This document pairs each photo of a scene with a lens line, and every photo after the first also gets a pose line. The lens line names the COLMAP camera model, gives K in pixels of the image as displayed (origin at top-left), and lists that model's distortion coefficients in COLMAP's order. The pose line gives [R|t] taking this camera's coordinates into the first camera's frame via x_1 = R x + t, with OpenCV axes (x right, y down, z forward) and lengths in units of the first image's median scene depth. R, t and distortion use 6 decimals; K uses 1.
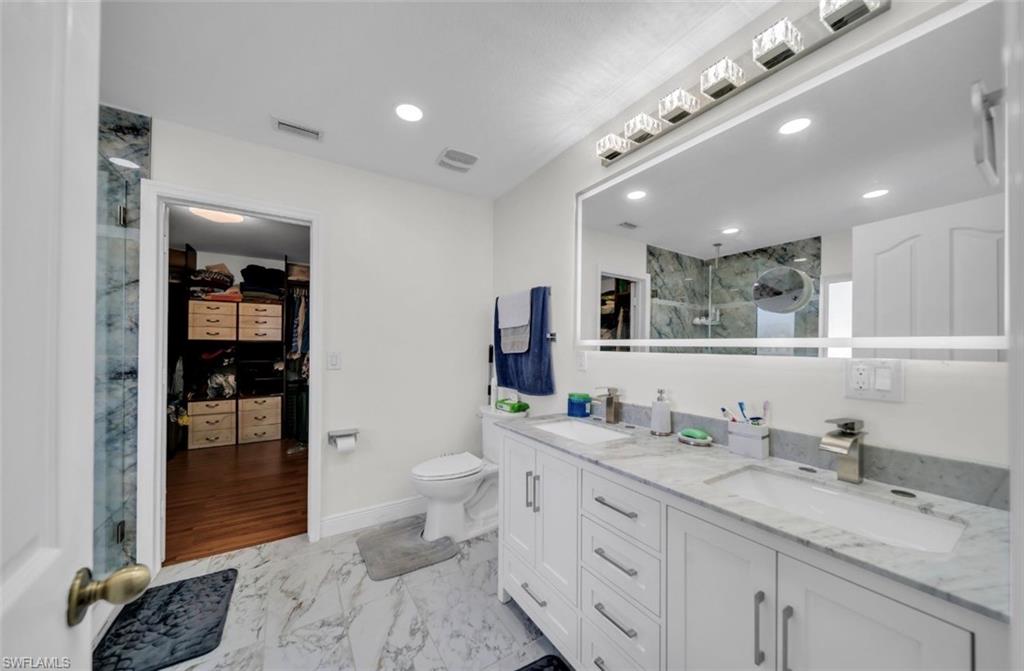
lens RADIAL K [[353.9, 0, 510.1], [0, 353.9, 345.1], [0, 0, 1]] dist [0.000261, -0.001260]
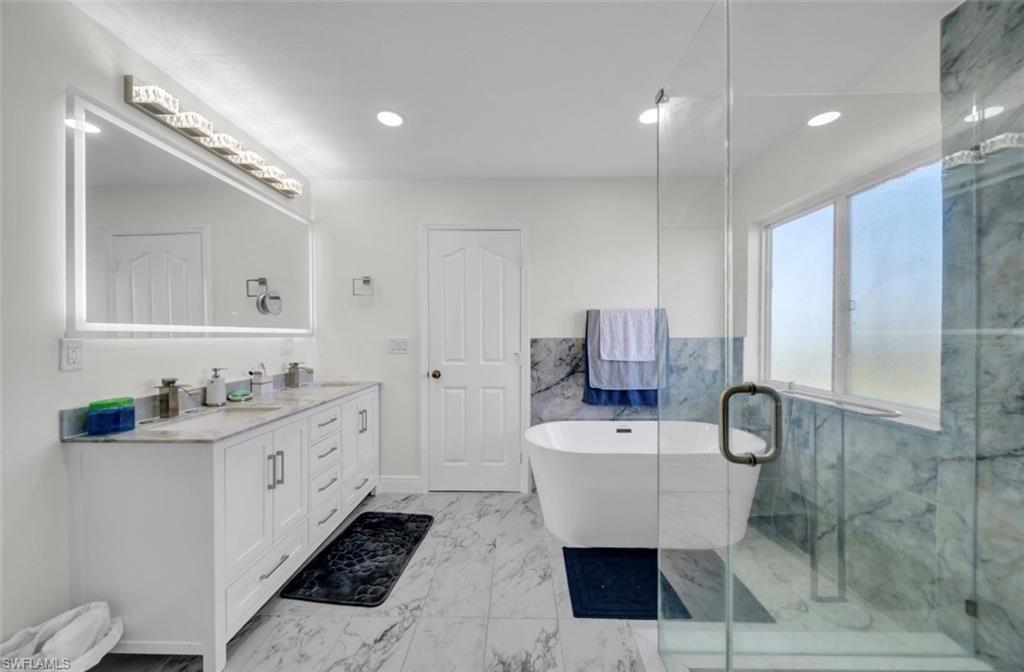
lens RADIAL K [[353.9, 0, 509.0], [0, 353.9, 335.9], [0, 0, 1]] dist [0.000261, -0.001260]
pose [[-0.834521, -0.015188, 0.550767, -0.538129], [-0.013695, 0.999883, 0.006823, -0.002902], [-0.550806, -0.001848, -0.834631, 0.736995]]
